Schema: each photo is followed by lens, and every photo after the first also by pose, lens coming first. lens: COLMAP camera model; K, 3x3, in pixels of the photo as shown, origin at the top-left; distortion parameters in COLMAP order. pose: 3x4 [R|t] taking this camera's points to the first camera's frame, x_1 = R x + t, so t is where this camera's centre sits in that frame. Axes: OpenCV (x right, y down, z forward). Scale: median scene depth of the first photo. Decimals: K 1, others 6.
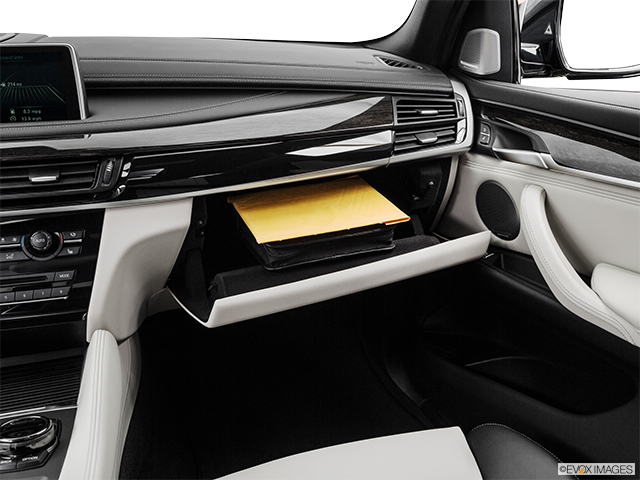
lens RADIAL K [[676.1, 0, 322.1], [0, 676.1, 230.0], [0, 0, 1]] dist [0.009066, 0.010704]
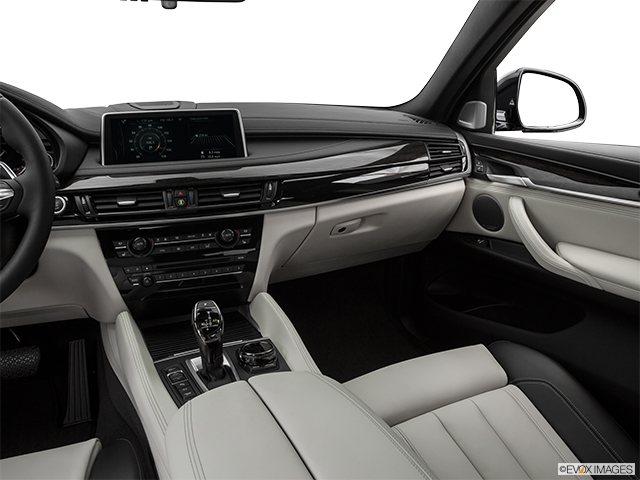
lens RADIAL K [[489.0, 0, 320.0], [0, 489.0, 240.0], [0, 0, 1]] dist [-0.126789, 0.092369]
pose [[0.995152, -0.022644, 0.095703, -0.254906], [0.022428, 0.999743, 0.003330, 0.022626], [-0.095754, -0.001168, 0.995404, -0.102640]]
